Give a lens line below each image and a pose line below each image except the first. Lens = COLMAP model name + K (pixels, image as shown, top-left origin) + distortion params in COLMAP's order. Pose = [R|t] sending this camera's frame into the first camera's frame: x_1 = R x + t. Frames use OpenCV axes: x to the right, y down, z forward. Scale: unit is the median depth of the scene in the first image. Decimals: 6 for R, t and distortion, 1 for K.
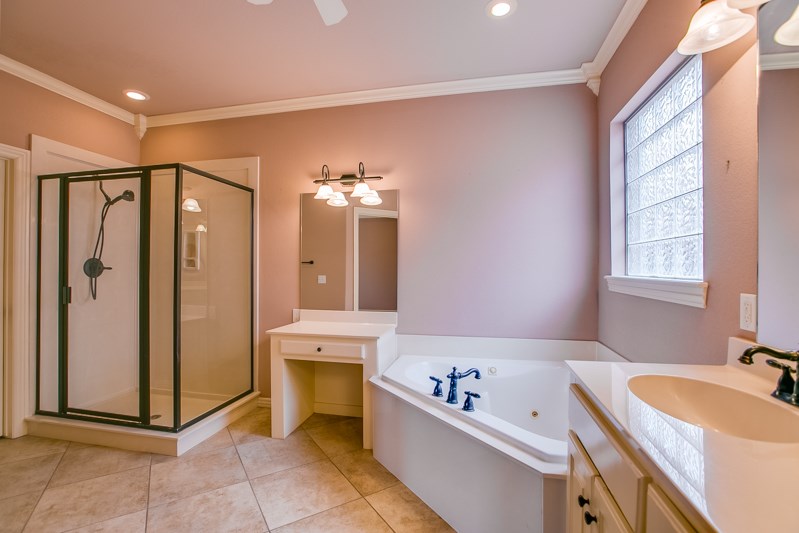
lens RADIAL K [[366.9, 0, 401.3], [0, 366.9, 269.3], [0, 0, 1]] dist [-0.035982, 0.008813]
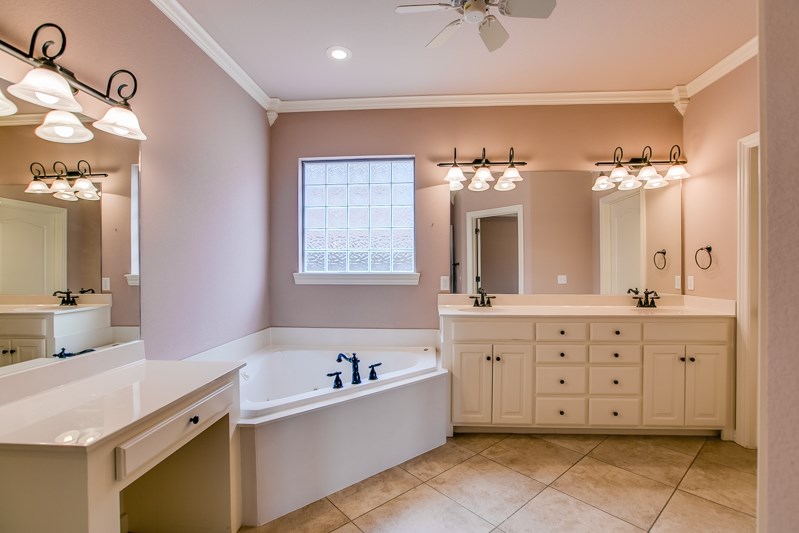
lens RADIAL K [[366.9, 0, 403.2], [0, 366.9, 265.7], [0, 0, 1]] dist [-0.035982, 0.008813]
pose [[-0.129218, 0.004260, 0.991607, -1.081302], [0.005899, 0.999976, -0.003528, -0.002455], [-0.991599, 0.005394, -0.129240, 1.047611]]
